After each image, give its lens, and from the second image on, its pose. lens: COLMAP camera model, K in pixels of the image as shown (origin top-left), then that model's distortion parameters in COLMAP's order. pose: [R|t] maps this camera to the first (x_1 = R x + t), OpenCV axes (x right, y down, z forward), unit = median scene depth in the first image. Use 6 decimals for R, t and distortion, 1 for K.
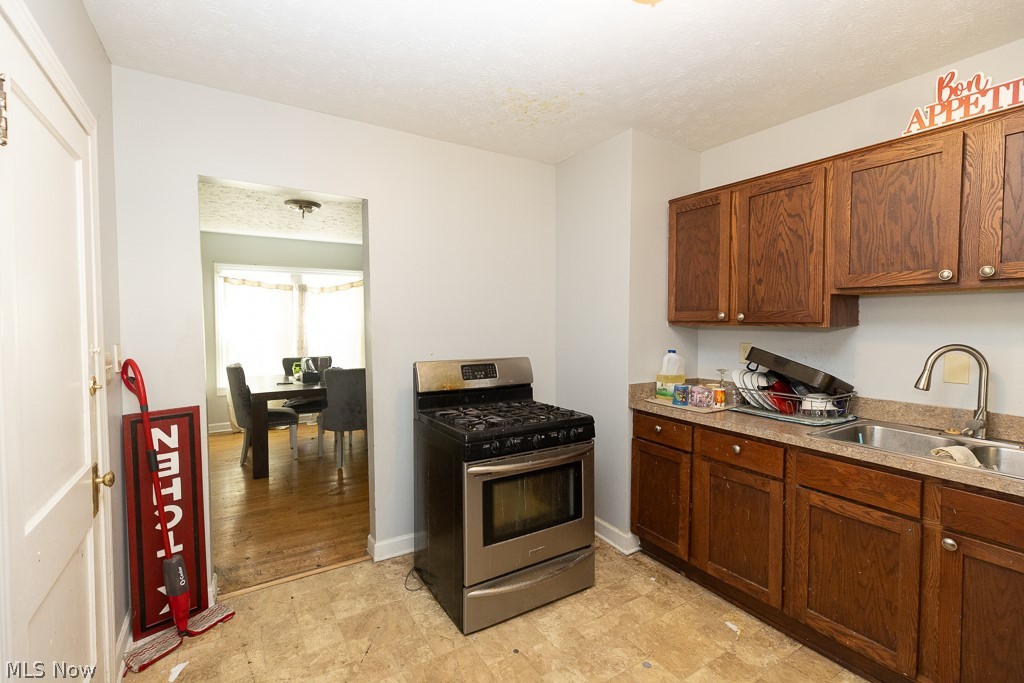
lens RADIAL K [[455.5, 0, 503.3], [0, 455.5, 341.0], [0, 0, 1]] dist [0.002149, 0.001250]
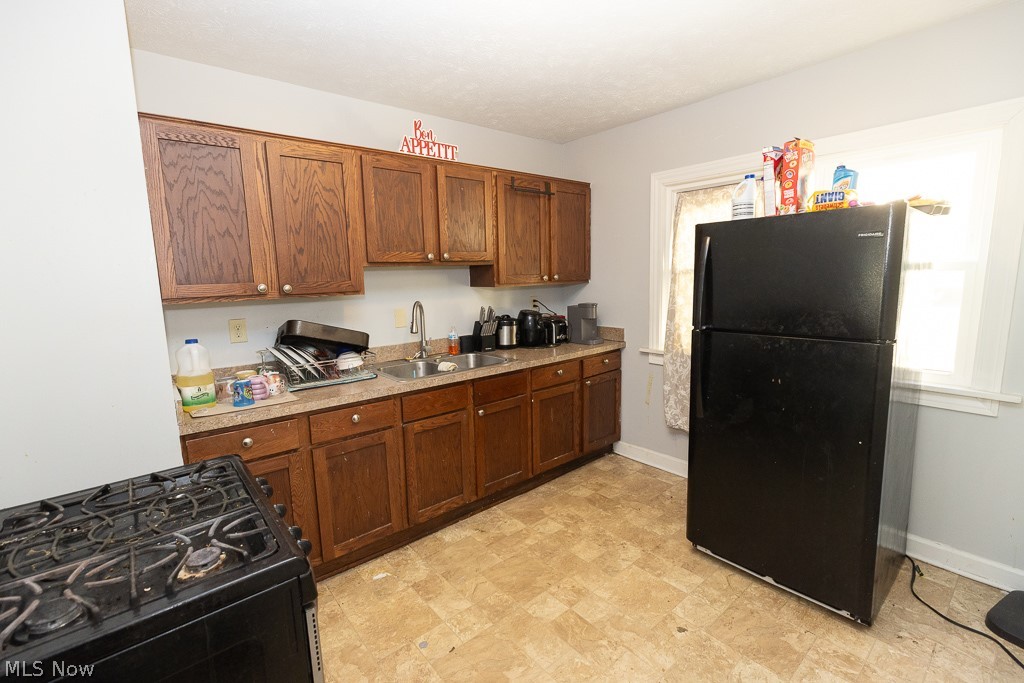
lens RADIAL K [[455.5, 0, 512.6], [0, 455.5, 340.9], [0, 0, 1]] dist [0.002149, 0.001250]
pose [[-0.149574, -0.143592, 0.978268, -0.505491], [0.072751, 0.985118, 0.155721, -0.065689], [-0.986070, 0.094462, -0.136902, 0.764482]]
